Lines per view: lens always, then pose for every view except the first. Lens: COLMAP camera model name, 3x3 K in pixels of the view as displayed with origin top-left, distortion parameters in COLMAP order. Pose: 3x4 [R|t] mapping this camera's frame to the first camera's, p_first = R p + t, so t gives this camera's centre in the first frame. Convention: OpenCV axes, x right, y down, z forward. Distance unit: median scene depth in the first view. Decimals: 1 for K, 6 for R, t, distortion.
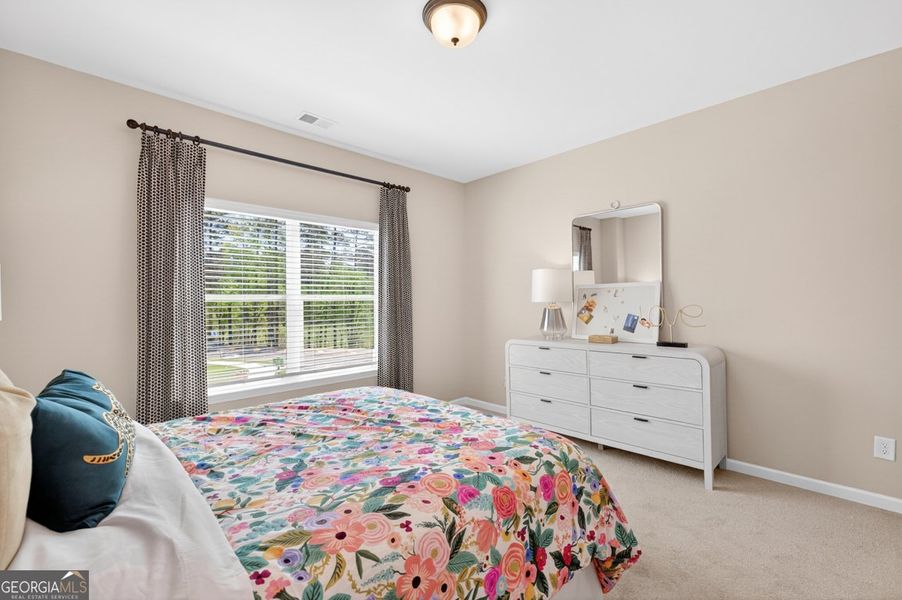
lens RADIAL K [[384.1, 0, 455.5], [0, 384.1, 300.3], [0, 0, 1]] dist [0.002396, -0.000374]
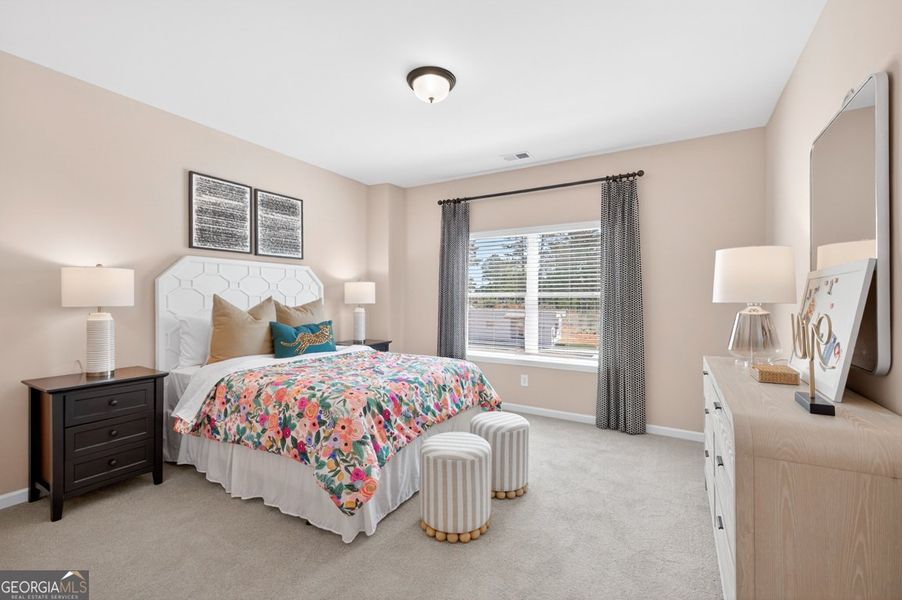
lens RADIAL K [[384.1, 0, 455.5], [0, 384.1, 300.3], [0, 0, 1]] dist [0.002396, -0.000374]
pose [[0.290196, 0.014299, -0.956860, 0.875528], [-0.002942, 0.999897, 0.014050, -0.007689], [0.956963, -0.001262, 0.290208, 0.475949]]
